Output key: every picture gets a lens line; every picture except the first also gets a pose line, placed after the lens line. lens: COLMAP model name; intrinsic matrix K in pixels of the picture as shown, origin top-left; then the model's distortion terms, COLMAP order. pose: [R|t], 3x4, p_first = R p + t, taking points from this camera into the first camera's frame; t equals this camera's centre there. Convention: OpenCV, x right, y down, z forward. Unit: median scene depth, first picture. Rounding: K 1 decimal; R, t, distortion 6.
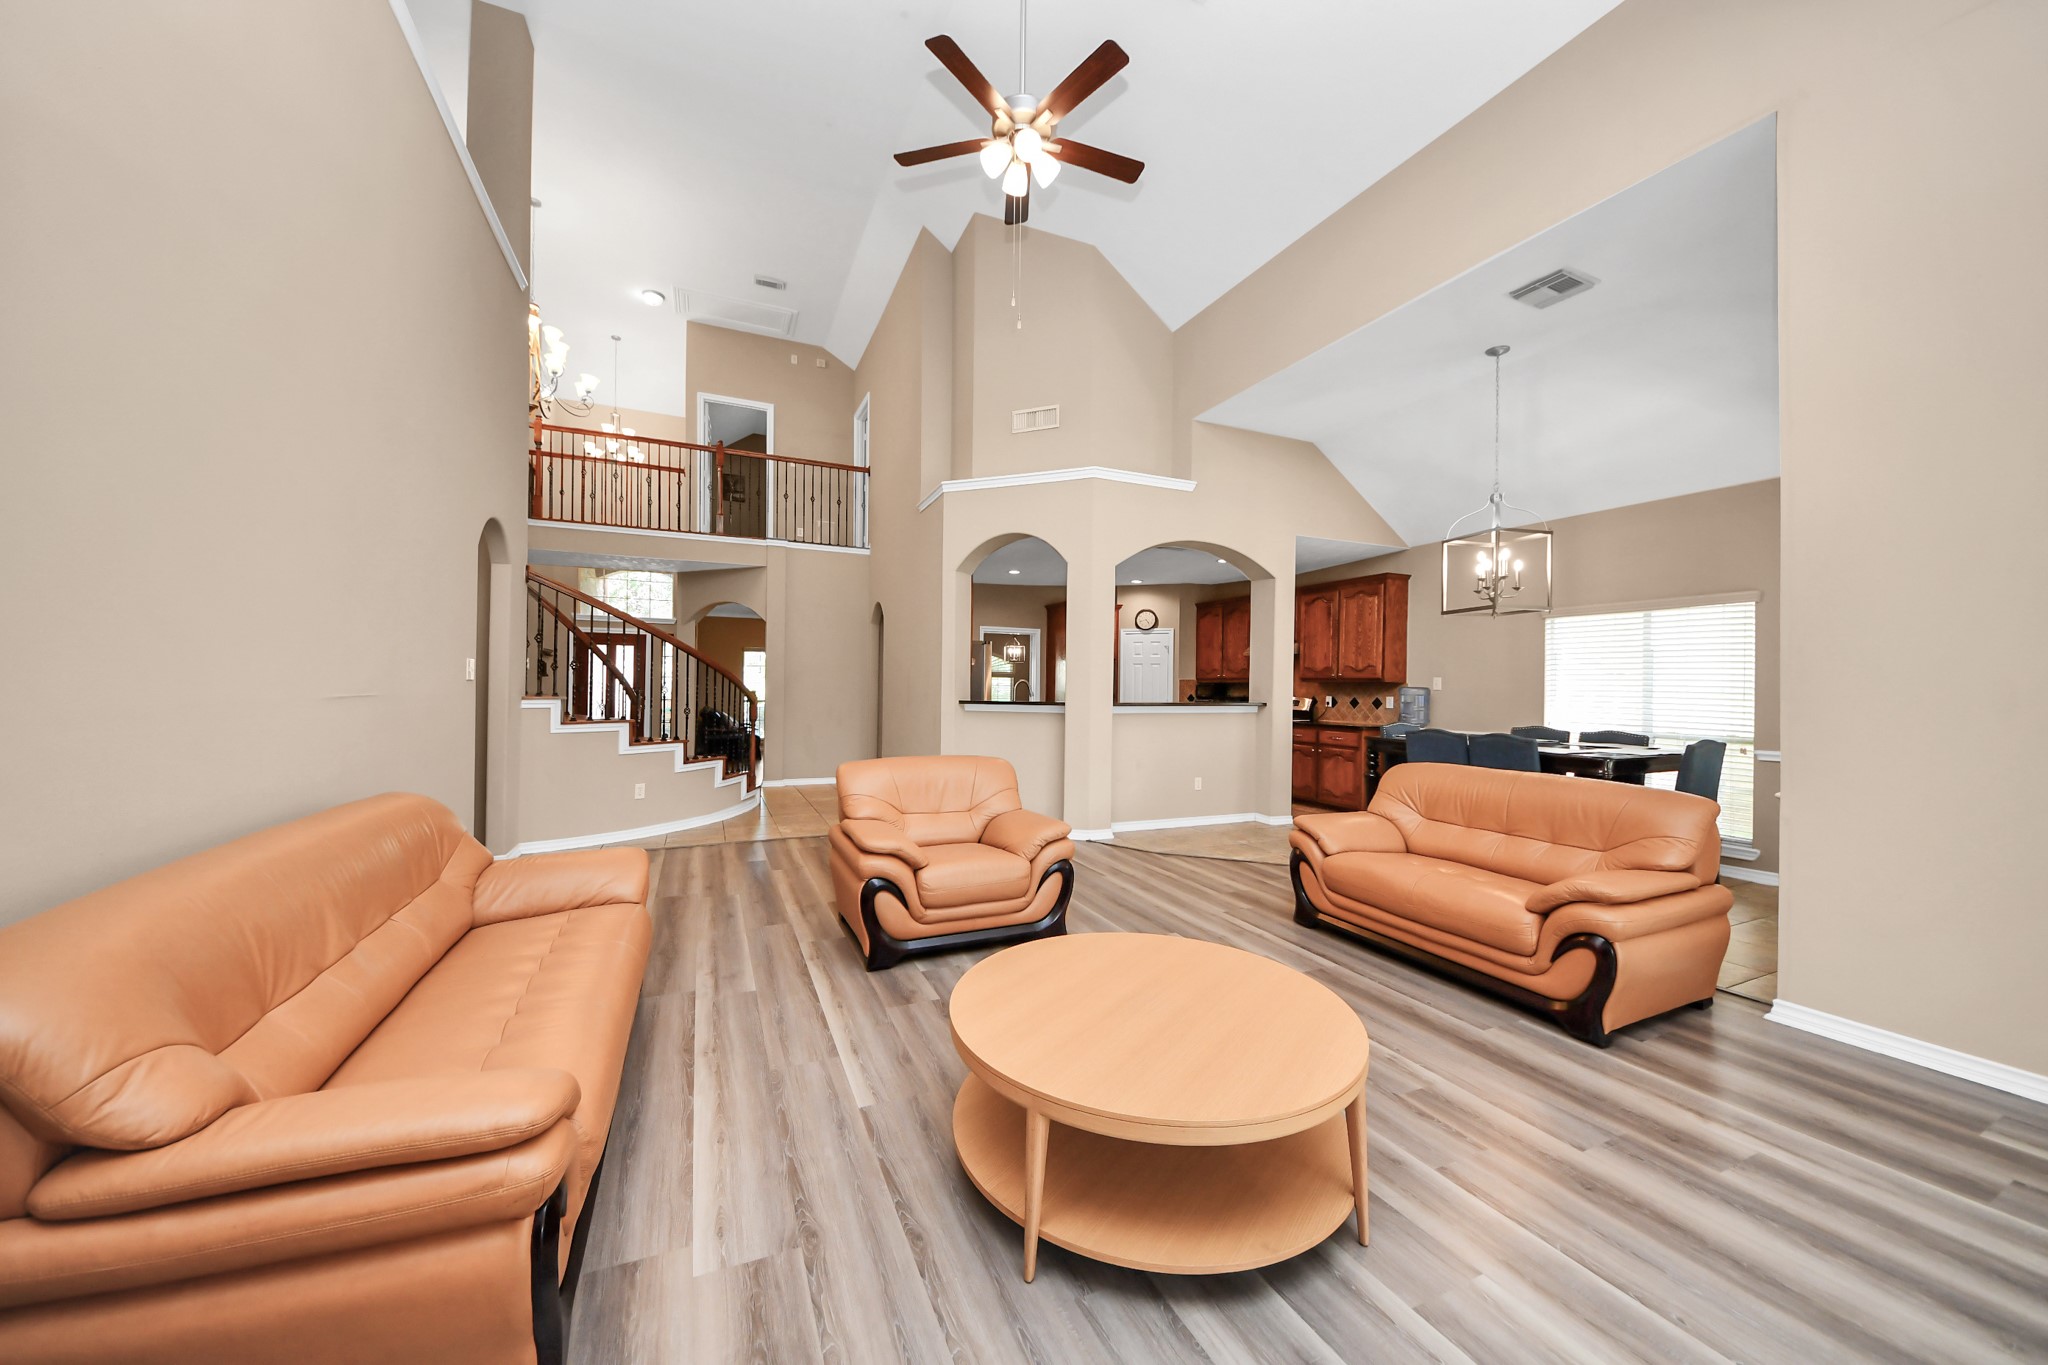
lens RADIAL K [[741.2, 0, 1027.7], [0, 741.2, 675.0], [0, 0, 1]] dist [-0.005156, -0.001559]
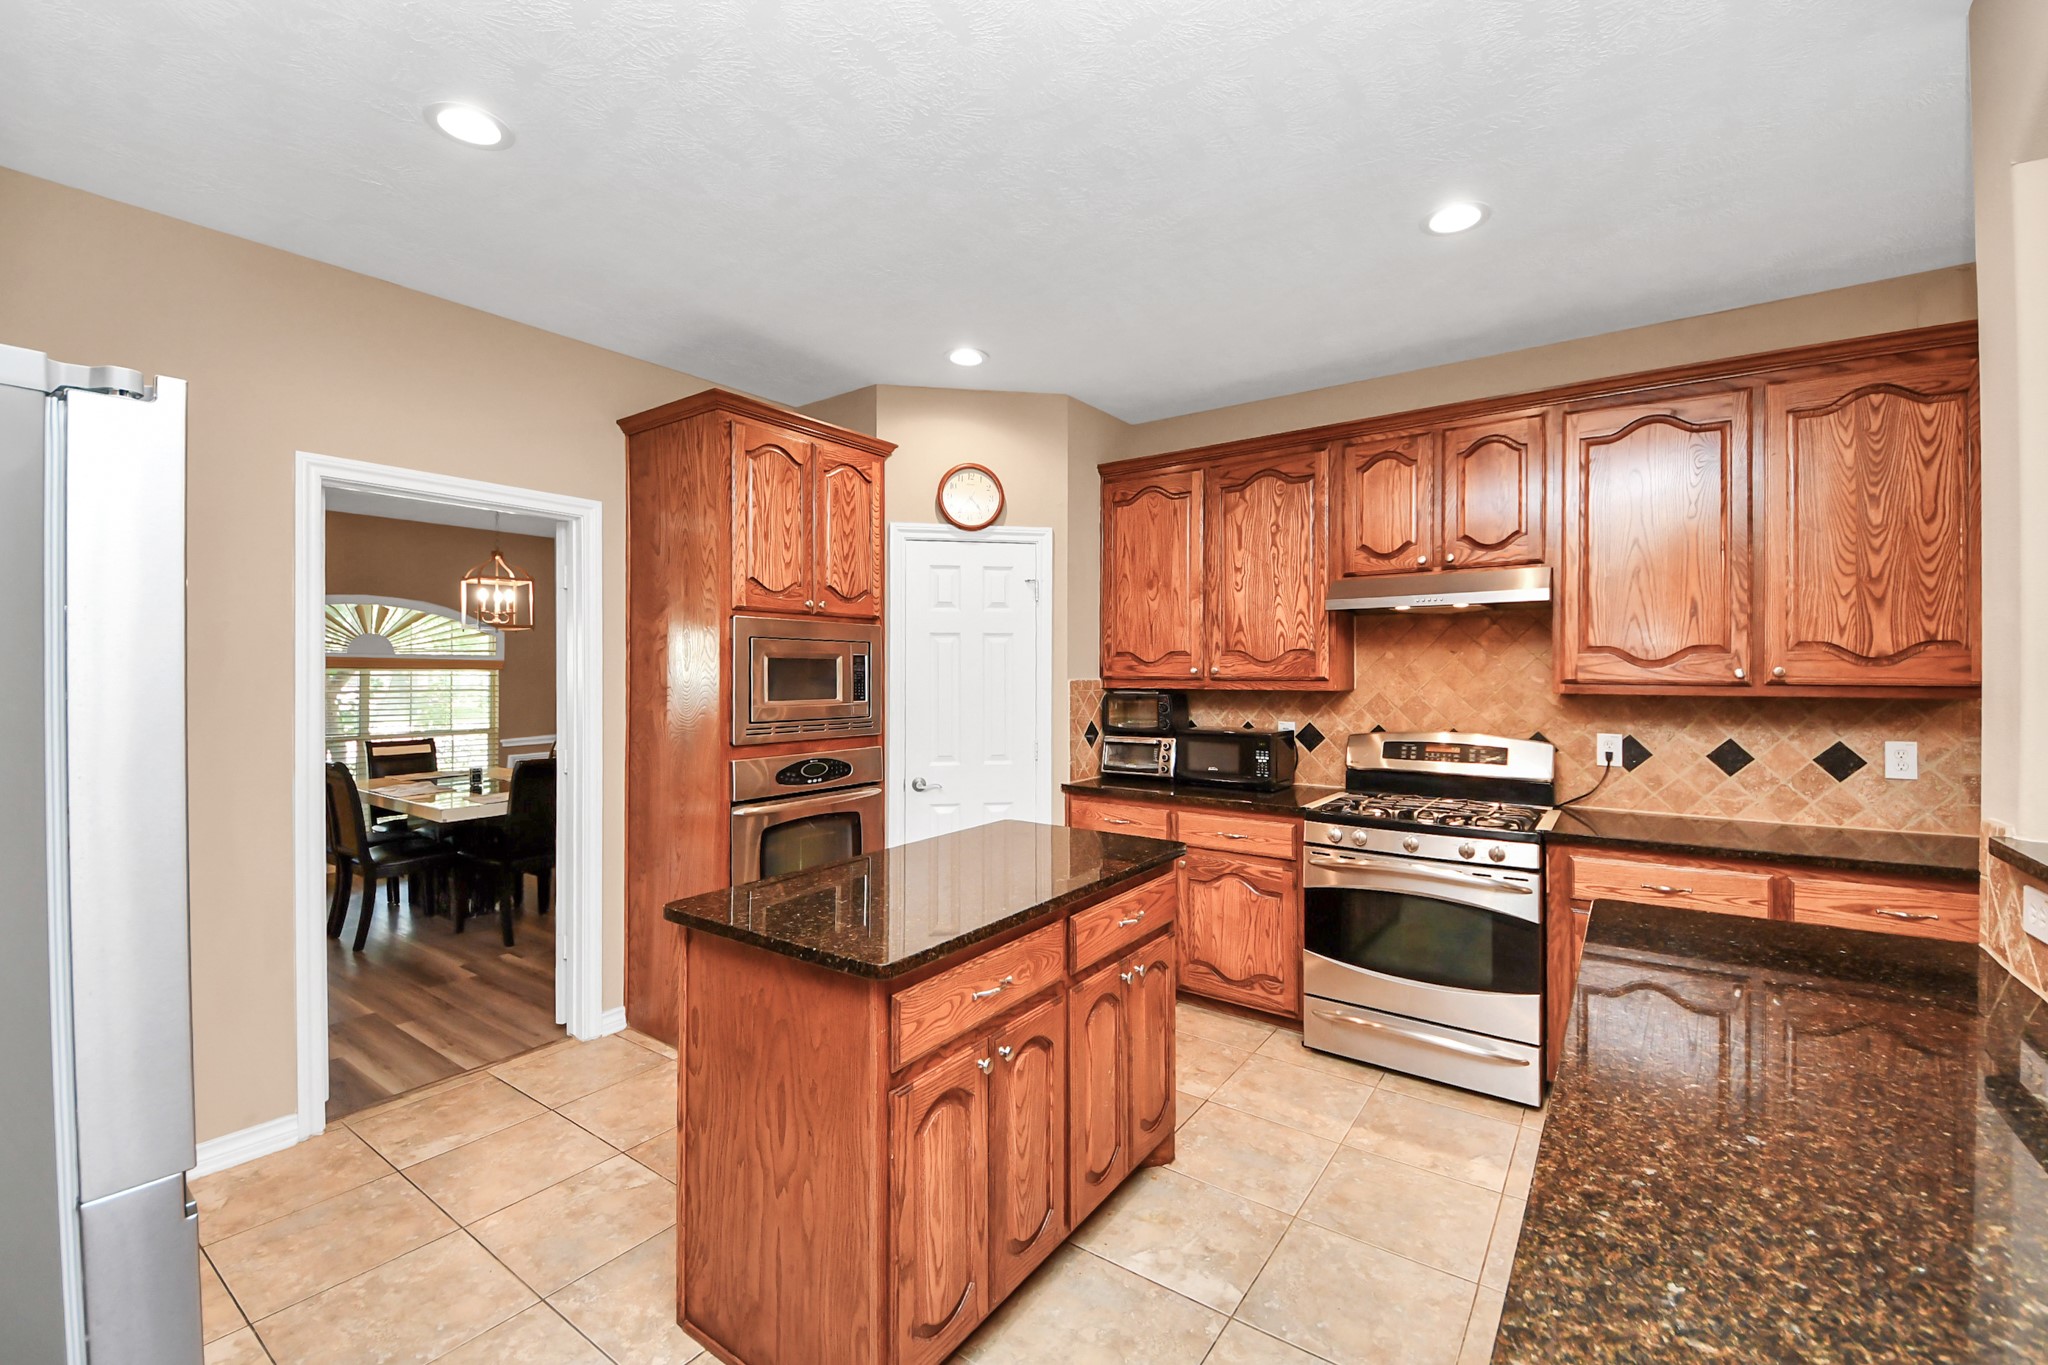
lens RADIAL K [[771.9, 0, 1007.2], [0, 771.9, 668.9], [0, 0, 1]] dist [0.003400, 0.000072]
pose [[0.855201, -0.012324, 0.518149, -0.005627], [0.001591, 0.999775, 0.021154, -0.013768], [-0.518294, -0.017266, 0.855028, 1.404999]]
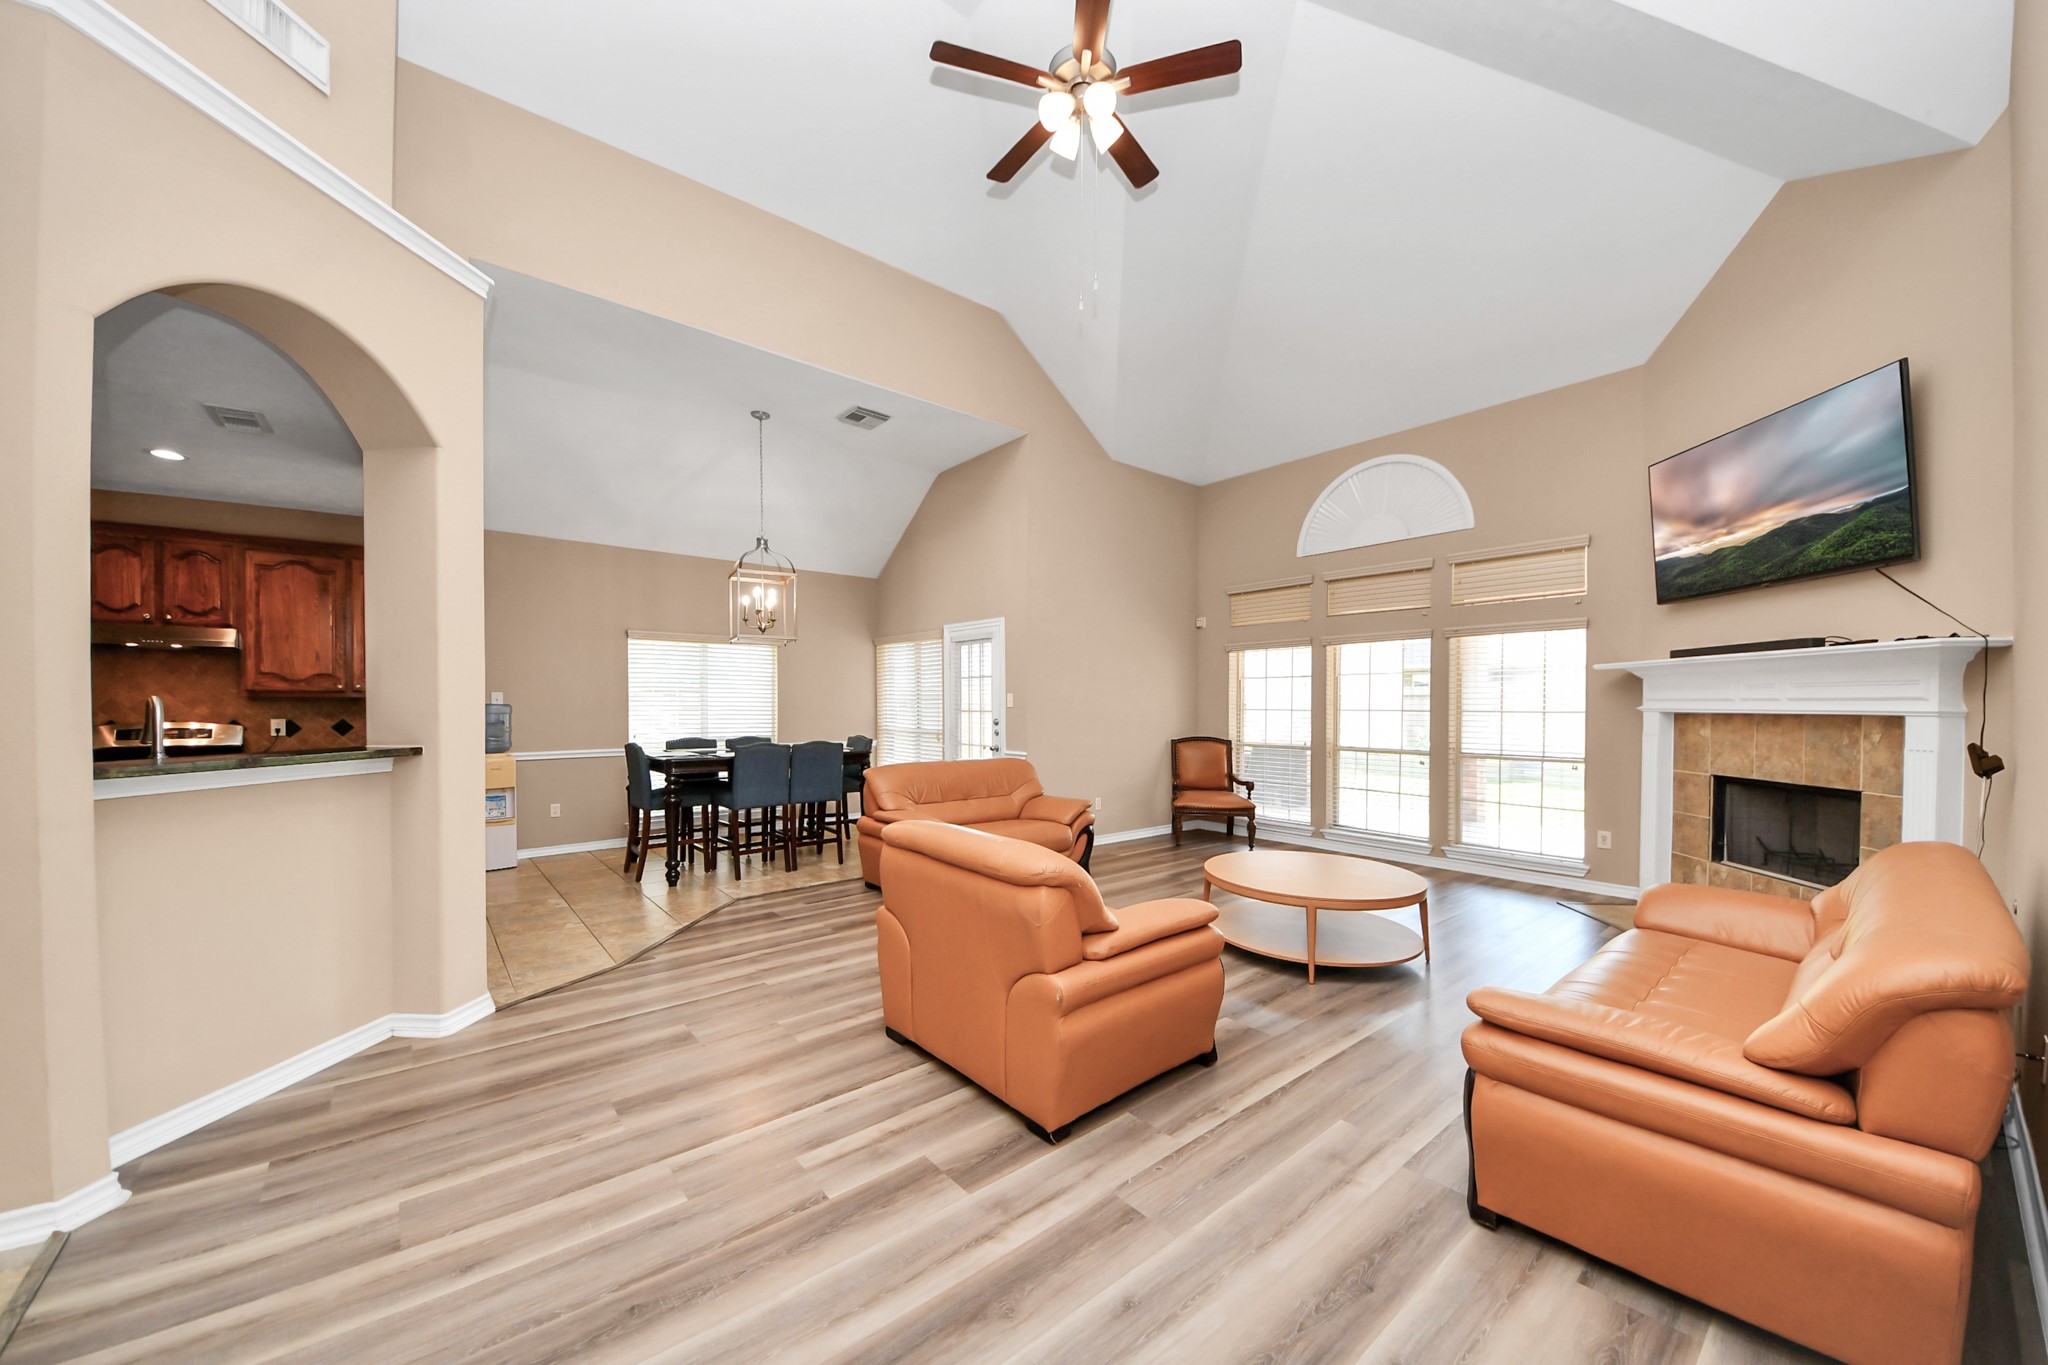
lens RADIAL K [[741.2, 0, 1028.5], [0, 741.2, 702.4], [0, 0, 1]] dist [-0.005156, -0.001559]
pose [[-0.286013, -0.010848, 0.958164, -0.620362], [-0.014687, 0.999868, 0.006936, 0.000333], [-0.958113, -0.012089, -0.286134, 0.952323]]
